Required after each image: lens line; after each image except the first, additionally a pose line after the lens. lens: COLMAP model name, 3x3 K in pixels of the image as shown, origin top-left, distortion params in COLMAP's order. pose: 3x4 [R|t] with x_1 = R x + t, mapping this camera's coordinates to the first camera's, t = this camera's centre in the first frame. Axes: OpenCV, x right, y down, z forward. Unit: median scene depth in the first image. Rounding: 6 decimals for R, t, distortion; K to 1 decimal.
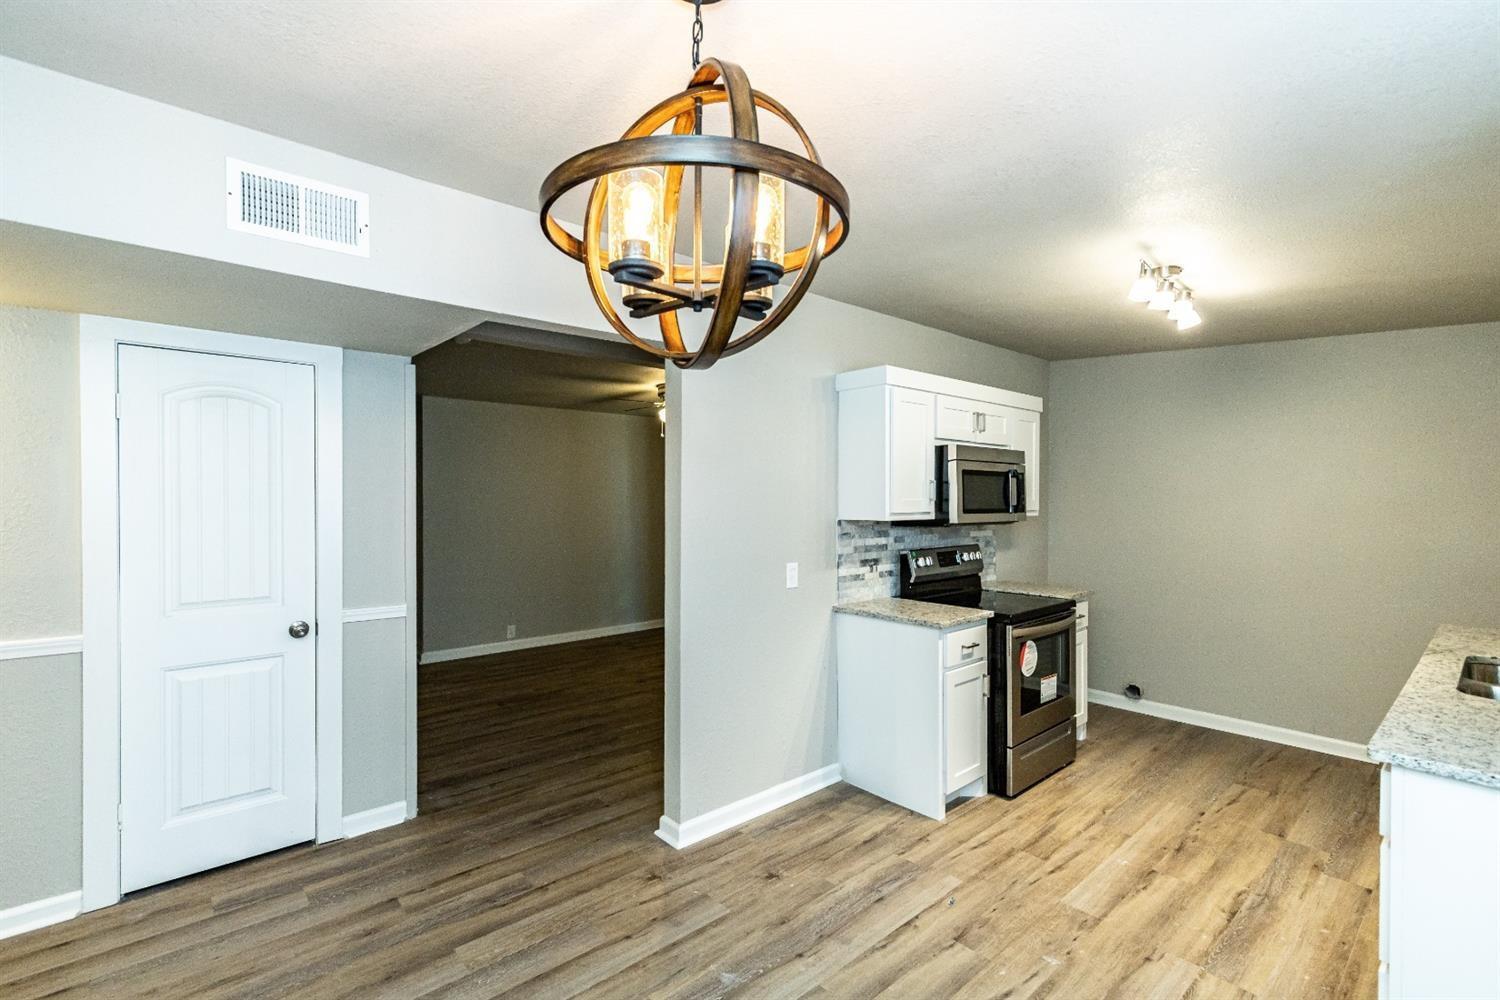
lens RADIAL K [[680.6, 0, 744.0], [0, 680.6, 499.6], [0, 0, 1]] dist [0.009029, -0.001427]
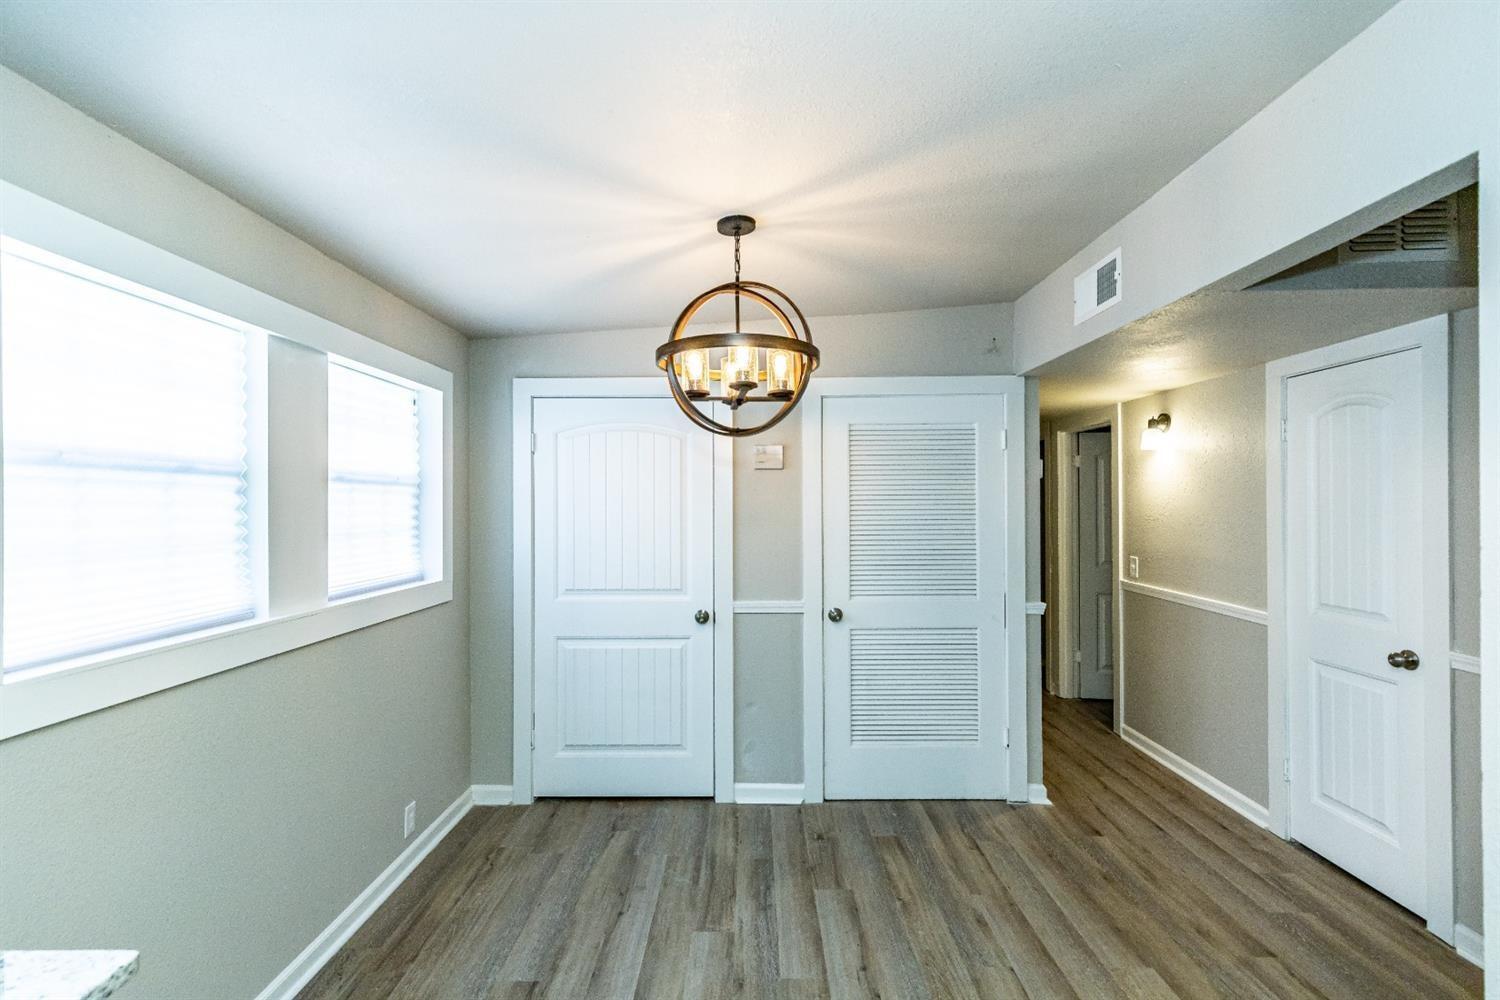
lens RADIAL K [[680.6, 0, 743.9], [0, 680.6, 504.4], [0, 0, 1]] dist [0.009029, -0.001427]
pose [[-0.678504, -0.005897, -0.734573, 0.626008], [-0.003879, 0.999983, -0.004445, 0.004787], [0.734587, -0.000166, -0.678515, 1.122465]]
